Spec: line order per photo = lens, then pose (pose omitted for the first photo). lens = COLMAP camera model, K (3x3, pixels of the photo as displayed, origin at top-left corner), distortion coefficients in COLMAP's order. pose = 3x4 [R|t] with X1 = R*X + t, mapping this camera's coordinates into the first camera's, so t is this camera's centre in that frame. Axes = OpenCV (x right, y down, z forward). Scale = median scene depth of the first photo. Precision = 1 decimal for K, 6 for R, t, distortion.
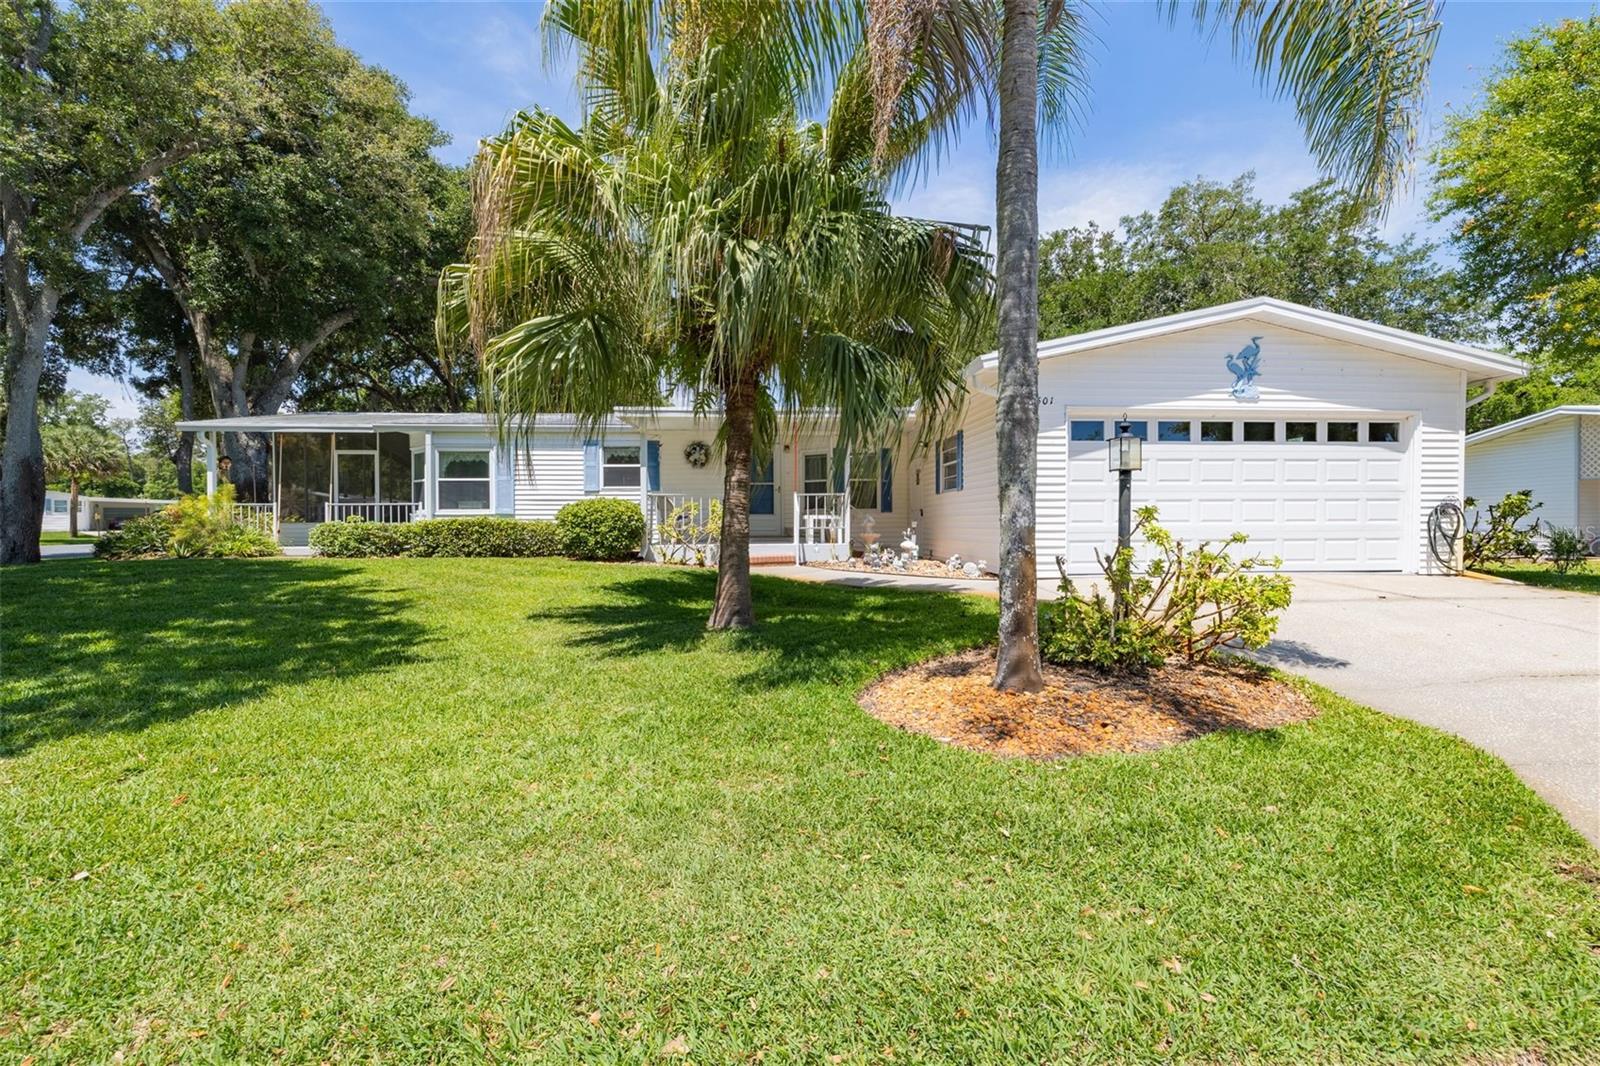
lens RADIAL K [[692.1, 0, 800.3], [0, 692.1, 528.7], [0, 0, 1]] dist [0.000846, 0.000011]
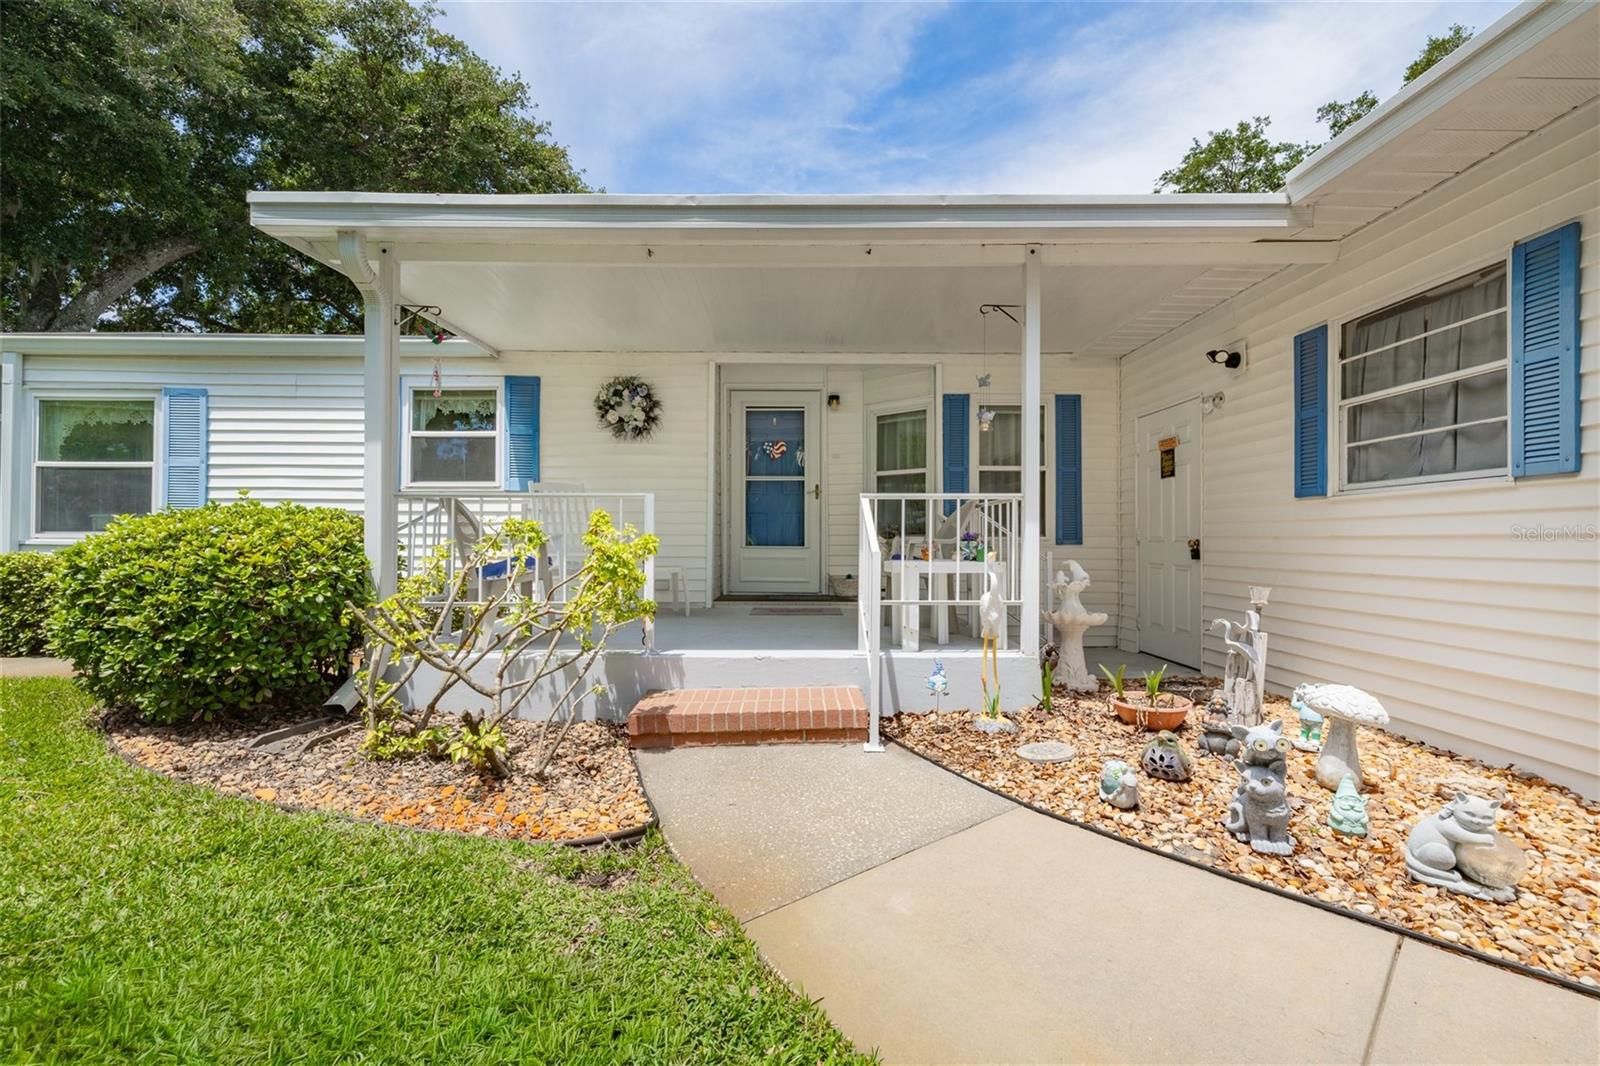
lens RADIAL K [[692.1, 0, 799.9], [0, 692.1, 535.1], [0, 0, 1]] dist [0.000846, 0.000011]
pose [[0.997650, 0.006179, -0.068242, -0.010627], [-0.006990, 0.999908, -0.011654, -0.023502], [0.068164, 0.012104, 0.997601, 0.583171]]
